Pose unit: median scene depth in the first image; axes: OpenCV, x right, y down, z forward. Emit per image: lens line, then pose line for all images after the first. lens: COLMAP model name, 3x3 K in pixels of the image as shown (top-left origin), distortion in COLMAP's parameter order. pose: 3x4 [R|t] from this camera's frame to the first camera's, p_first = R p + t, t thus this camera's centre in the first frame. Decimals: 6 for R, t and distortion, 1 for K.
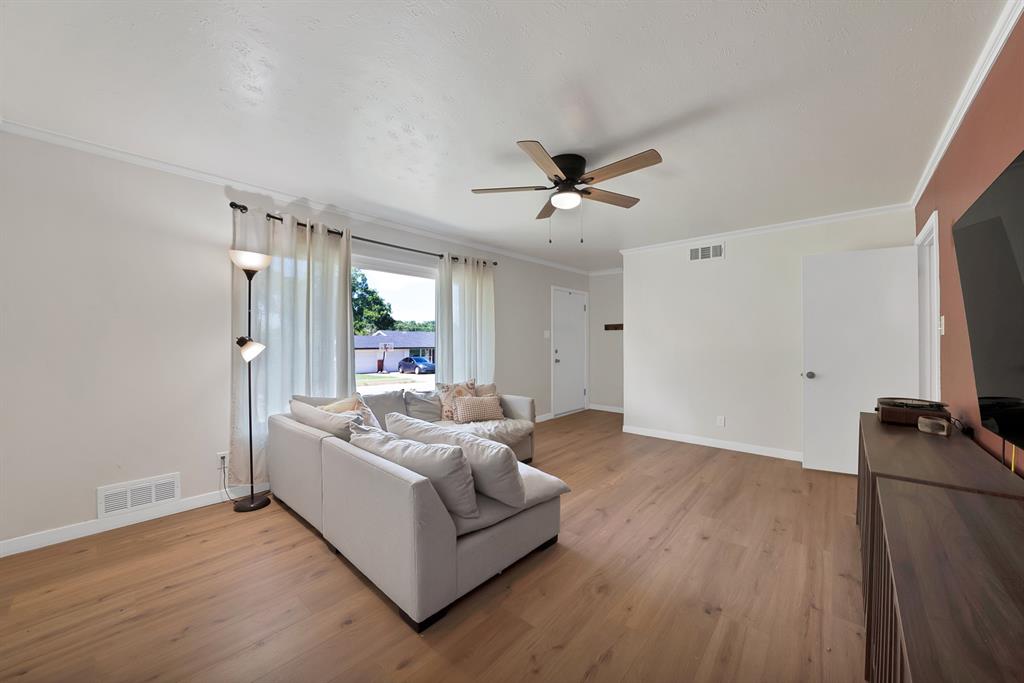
lens RADIAL K [[378.1, 0, 497.9], [0, 378.1, 344.1], [0, 0, 1]] dist [-0.019680, 0.000207]
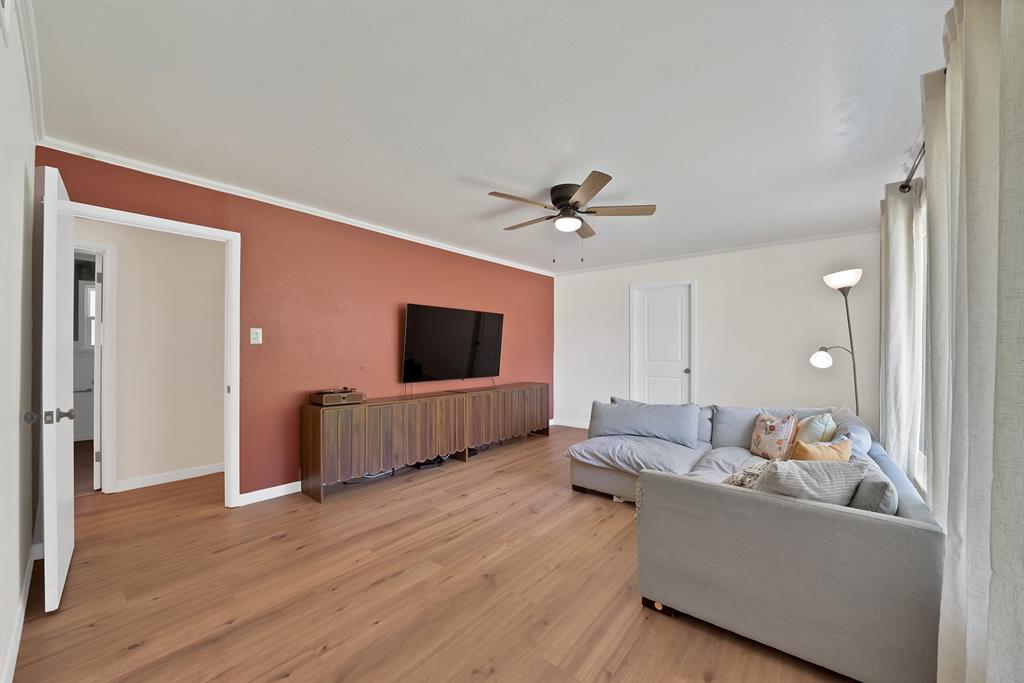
lens RADIAL K [[378.1, 0, 497.9], [0, 378.1, 344.1], [0, 0, 1]] dist [-0.019680, 0.000207]
pose [[-0.999975, -0.007045, -0.000746, 0.386874], [-0.007043, 0.999971, -0.003050, -0.024285], [0.000767, -0.003044, -0.999995, 2.103965]]
